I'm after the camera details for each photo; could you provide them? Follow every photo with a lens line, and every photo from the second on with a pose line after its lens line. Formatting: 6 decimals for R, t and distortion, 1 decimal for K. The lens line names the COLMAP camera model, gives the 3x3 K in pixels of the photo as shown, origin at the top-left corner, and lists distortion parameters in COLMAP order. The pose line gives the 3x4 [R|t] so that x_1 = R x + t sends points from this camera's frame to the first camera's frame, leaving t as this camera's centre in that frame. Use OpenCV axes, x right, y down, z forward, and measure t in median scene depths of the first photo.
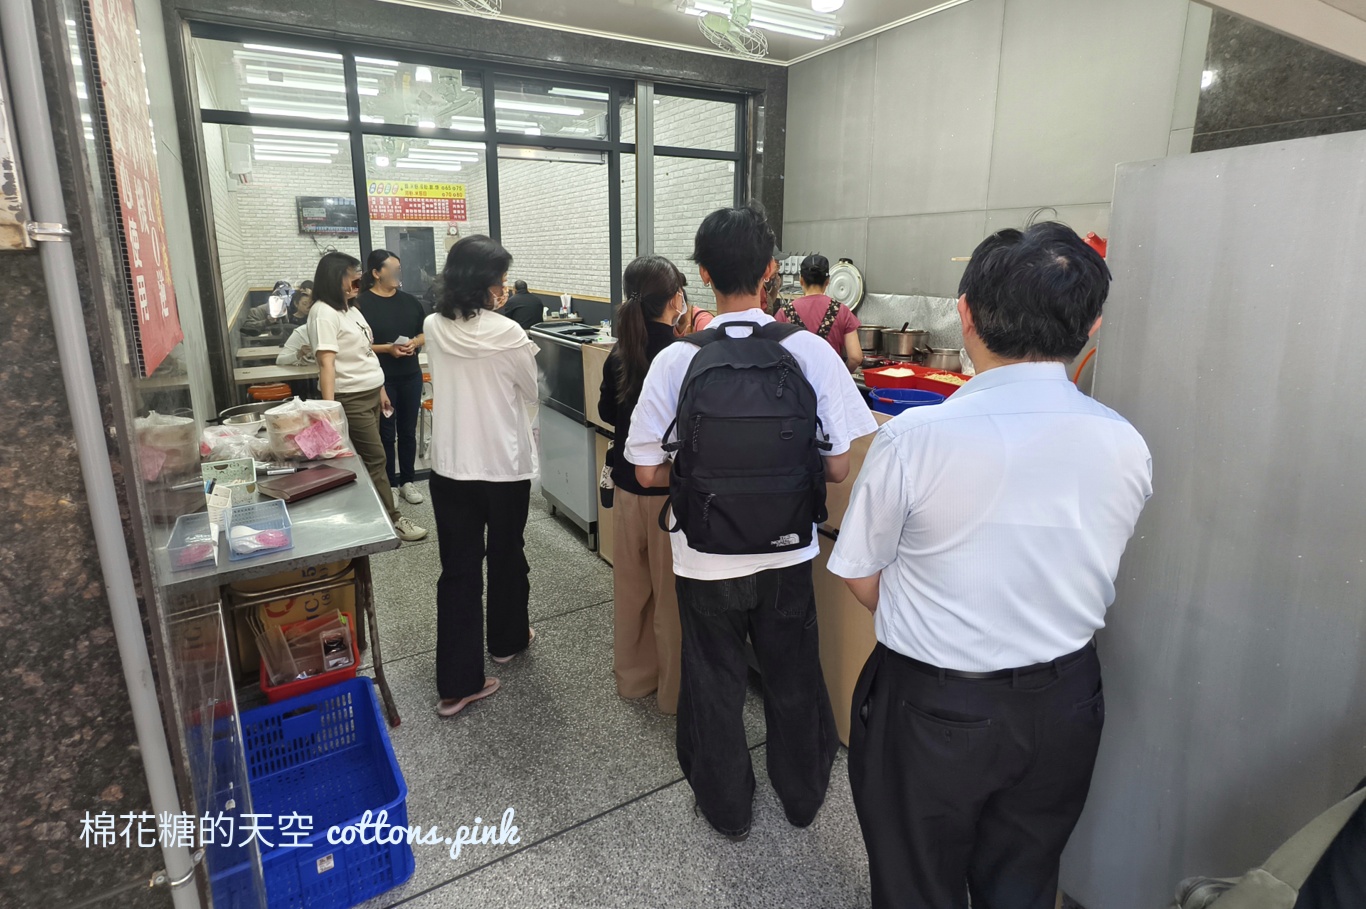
lens RADIAL K [[621.2, 0, 683.0], [0, 621.2, 454.5], [0, 0, 1]] dist [-0.010229, -0.000151]
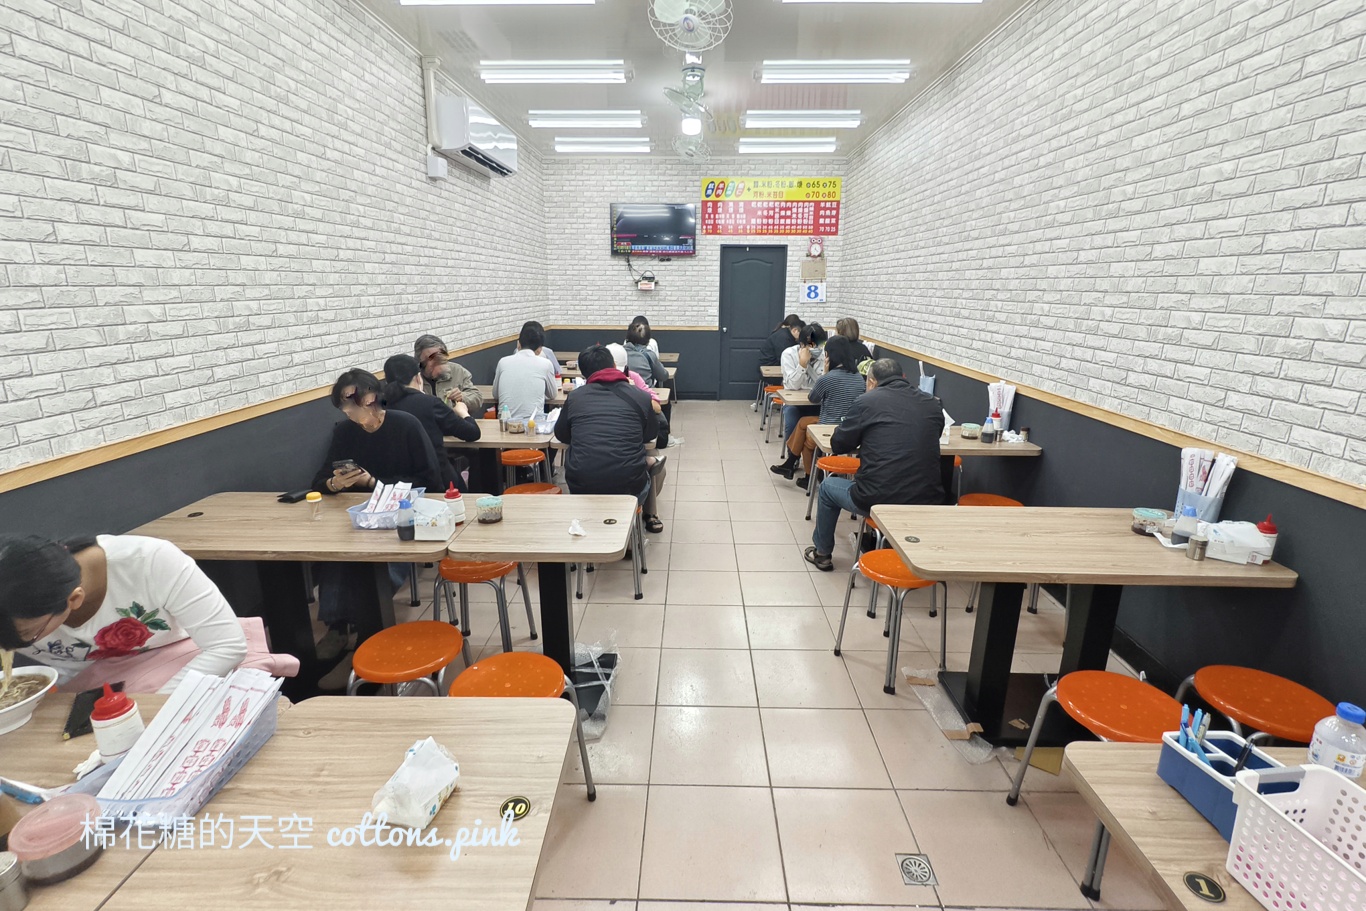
lens RADIAL K [[621.2, 0, 683.0], [0, 621.2, 455.5], [0, 0, 1]] dist [-0.010229, -0.000151]
pose [[0.832695, 0.155053, -0.531580, -0.115847], [-0.176408, 0.984258, 0.010756, -0.146078], [0.524879, 0.084818, 0.846940, 0.443257]]
